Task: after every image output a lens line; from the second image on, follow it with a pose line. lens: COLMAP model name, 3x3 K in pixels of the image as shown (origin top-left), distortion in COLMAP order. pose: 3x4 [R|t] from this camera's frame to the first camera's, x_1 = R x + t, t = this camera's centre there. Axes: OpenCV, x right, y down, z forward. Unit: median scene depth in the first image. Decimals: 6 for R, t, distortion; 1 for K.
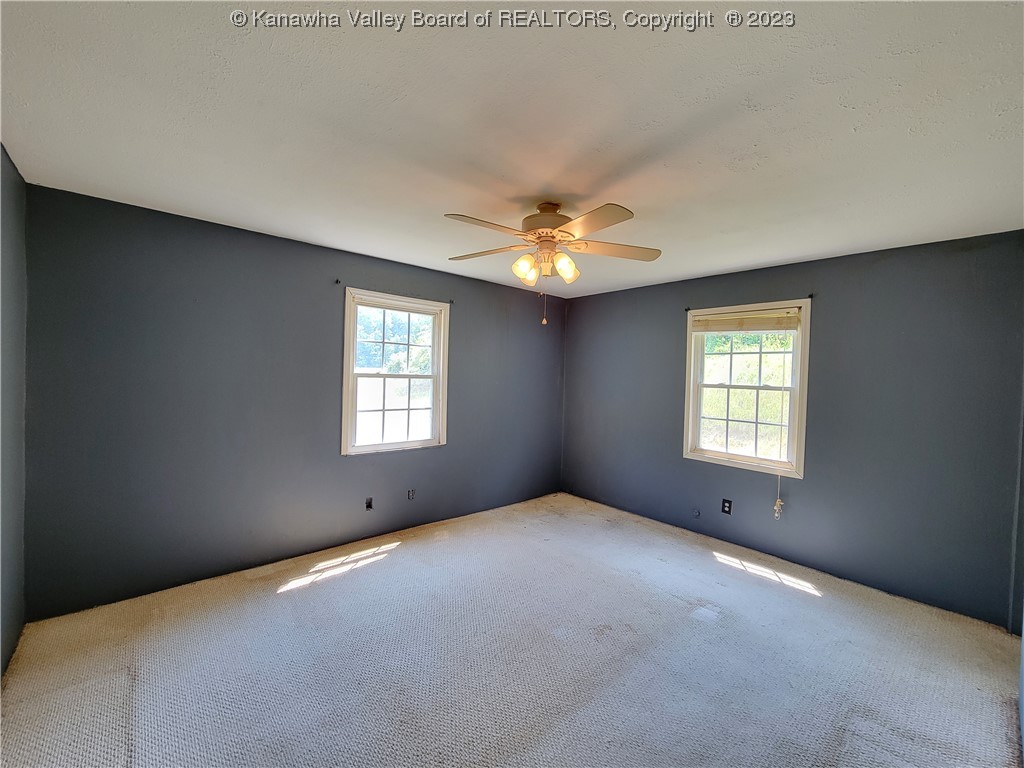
lens RADIAL K [[420.5, 0, 518.4], [0, 420.5, 383.9], [0, 0, 1]] dist [0.004747, -0.001456]
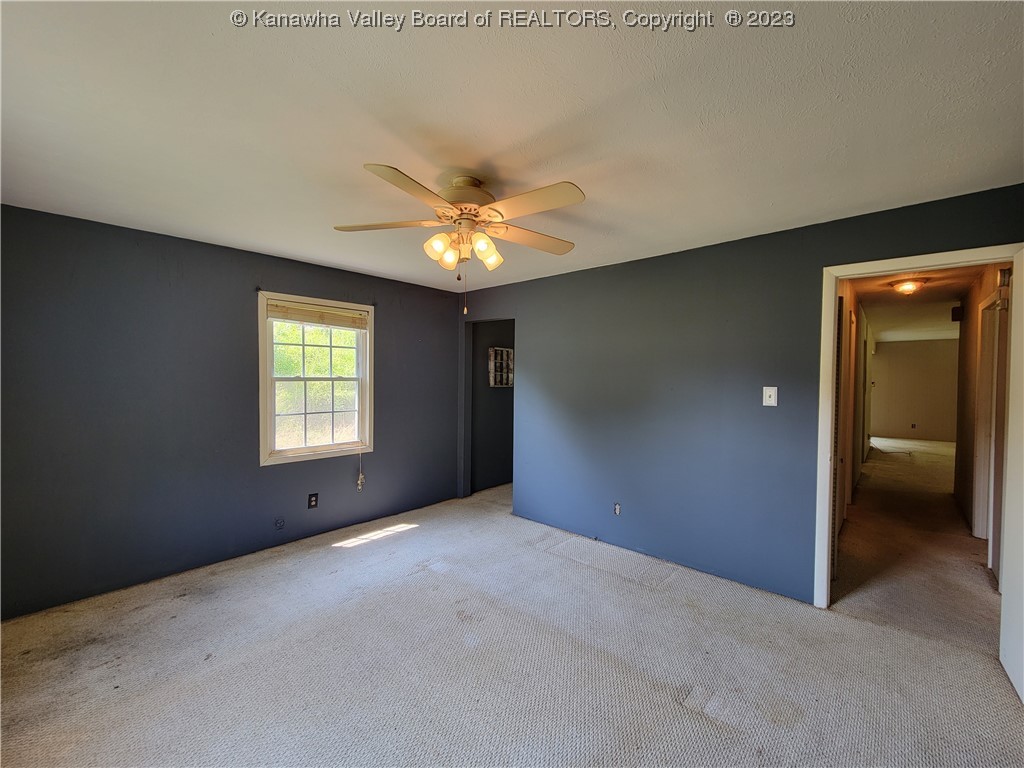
lens RADIAL K [[420.5, 0, 516.3], [0, 420.5, 380.0], [0, 0, 1]] dist [0.004747, -0.001456]
pose [[-0.108100, -0.035642, 0.993501, -0.546936], [0.017280, 0.999139, 0.037725, -0.021157], [-0.993990, 0.021246, -0.107391, 0.650074]]
